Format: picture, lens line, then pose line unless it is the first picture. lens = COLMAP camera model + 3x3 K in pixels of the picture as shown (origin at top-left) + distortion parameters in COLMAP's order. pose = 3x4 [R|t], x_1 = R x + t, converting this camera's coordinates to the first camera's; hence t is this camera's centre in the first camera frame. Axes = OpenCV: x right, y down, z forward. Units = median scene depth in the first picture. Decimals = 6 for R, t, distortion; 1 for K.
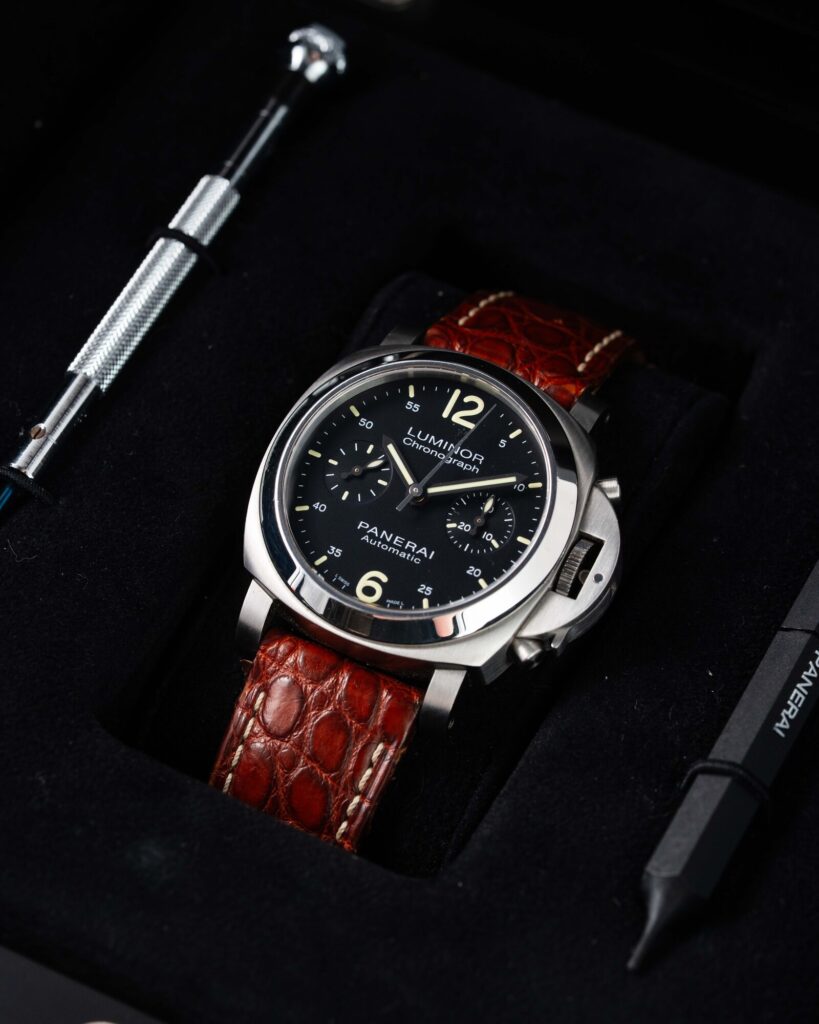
lens RADIAL K [[4688.5, 0, 405.5], [0, 4688.5, 515.1], [0, 0, 1]] dist [0.028003, 0.000000]
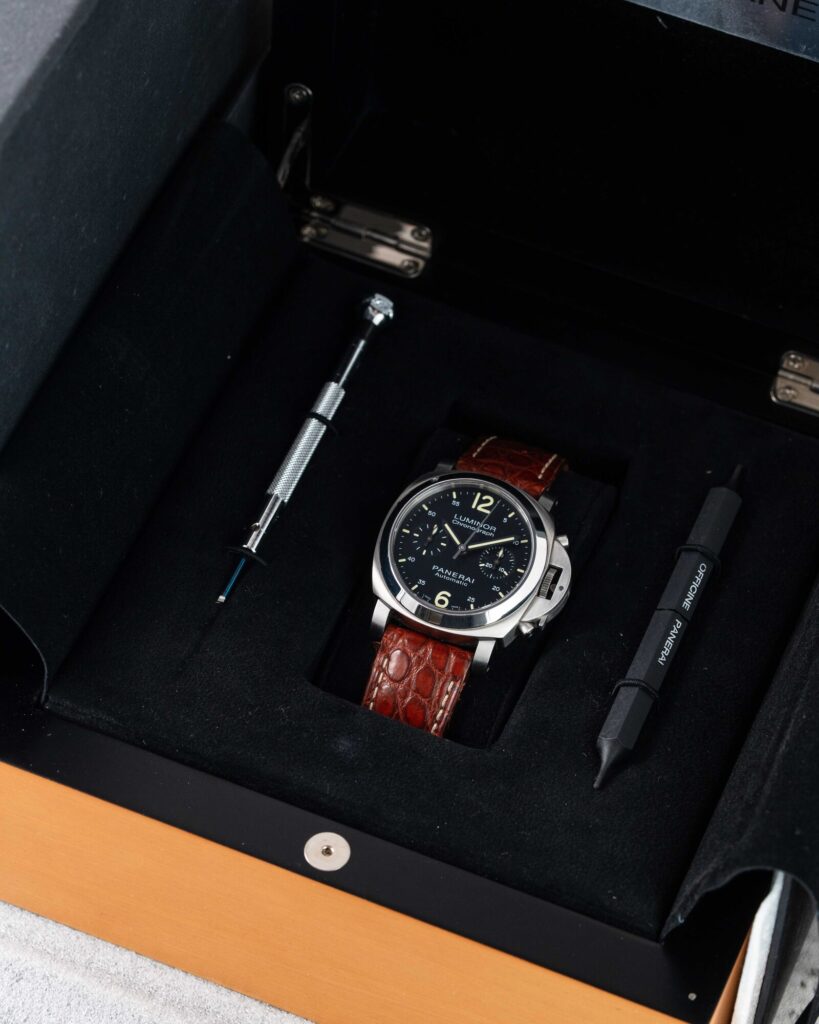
lens RADIAL K [[4688.5, 0, 411.8], [0, 4688.5, 509.0], [0, 0, 1]] dist [0.028003, 0.000000]
pose [[0.995947, -0.056351, 0.070098, -0.150587], [0.056313, 0.998410, 0.002523, -0.026868], [-0.070129, 0.001435, 0.997537, -0.895896]]
